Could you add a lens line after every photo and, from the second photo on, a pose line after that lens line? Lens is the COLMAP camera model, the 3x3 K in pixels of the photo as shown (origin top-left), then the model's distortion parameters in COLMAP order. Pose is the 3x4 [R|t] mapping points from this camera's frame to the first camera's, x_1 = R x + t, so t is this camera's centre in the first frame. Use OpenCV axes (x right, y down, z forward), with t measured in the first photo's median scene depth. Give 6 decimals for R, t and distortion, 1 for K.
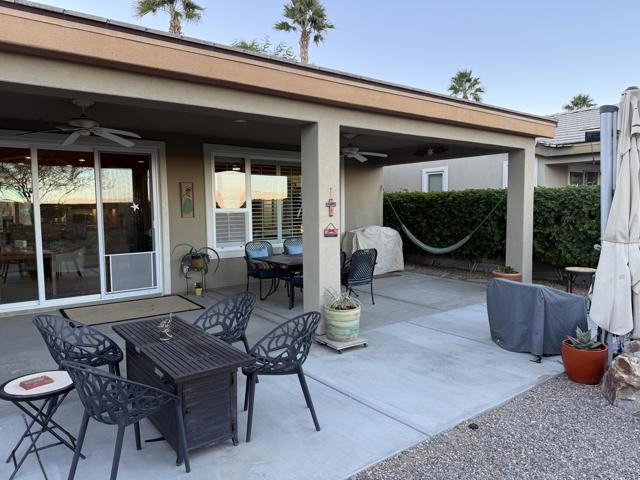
lens RADIAL K [[446.1, 0, 320.0], [0, 446.1, 240.0], [0, 0, 1]] dist [0.181444, -0.331318]
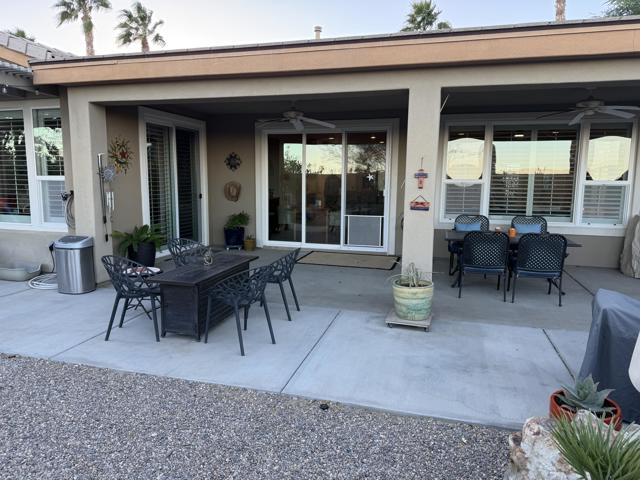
lens RADIAL K [[450.8, 0, 320.0], [0, 450.8, 240.0], [0, 0, 1]] dist [0.088877, -0.111189]
pose [[0.595147, 0.125095, -0.793821, 0.623855], [-0.074919, 0.992145, 0.100179, -0.023155], [0.800117, -0.000149, 0.599844, 0.243860]]
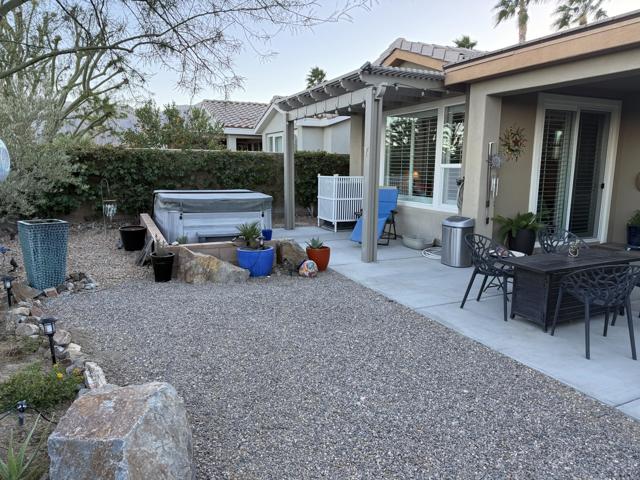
lens RADIAL K [[450.8, 0, 320.0], [0, 450.8, 240.0], [0, 0, 1]] dist [0.088877, -0.111189]
pose [[-0.218344, 0.168170, -0.961273, 0.689347], [-0.080095, 0.978628, 0.189399, -0.019999], [0.972579, 0.118347, -0.200208, 0.317353]]
